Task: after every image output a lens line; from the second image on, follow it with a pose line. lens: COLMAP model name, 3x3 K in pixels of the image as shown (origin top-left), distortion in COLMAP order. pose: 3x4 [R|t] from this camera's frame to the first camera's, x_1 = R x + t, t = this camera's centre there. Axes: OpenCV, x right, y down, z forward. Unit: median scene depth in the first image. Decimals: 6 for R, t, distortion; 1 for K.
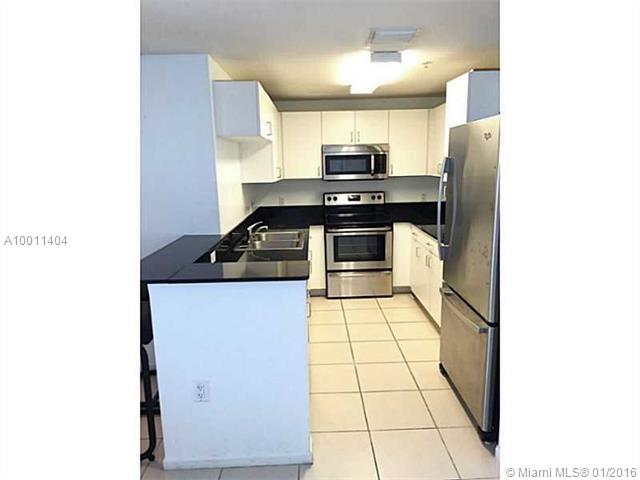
lens RADIAL K [[415.4, 0, 320.0], [0, 415.4, 240.0], [0, 0, 1]] dist [0.034745, -0.001067]
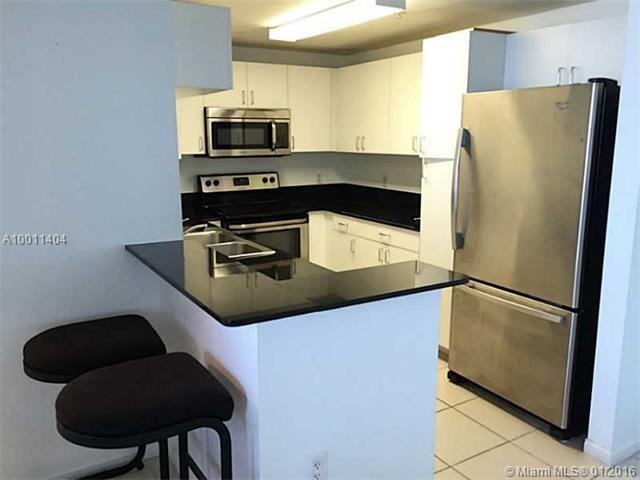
lens RADIAL K [[545.4, 0, 320.5], [0, 545.4, 238.8], [0, 0, 1]] dist [0.059864, -0.079232]
pose [[0.865642, -0.074715, 0.495058, -0.300476], [0.074550, 0.997014, 0.020115, -0.009699], [-0.495083, 0.019494, 0.868627, 0.101529]]
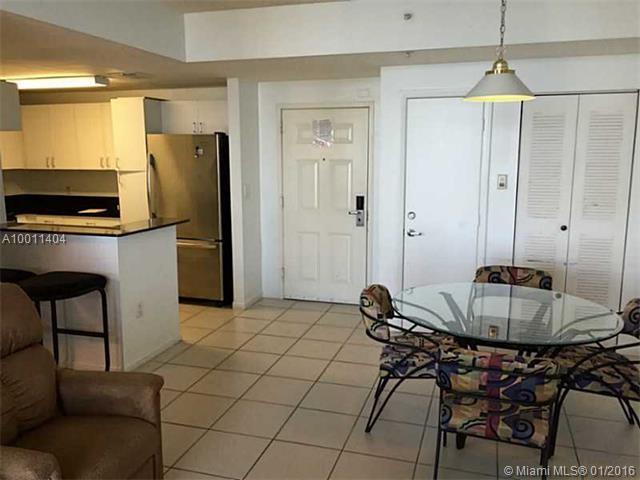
lens RADIAL K [[545.4, 0, 320.5], [0, 545.4, 238.8], [0, 0, 1]] dist [0.059864, -0.079232]
pose [[0.311451, -0.131900, 0.941064, -0.824408], [0.168100, 0.982349, 0.082053, 0.028169], [-0.935276, 0.132637, 0.328126, -0.115775]]
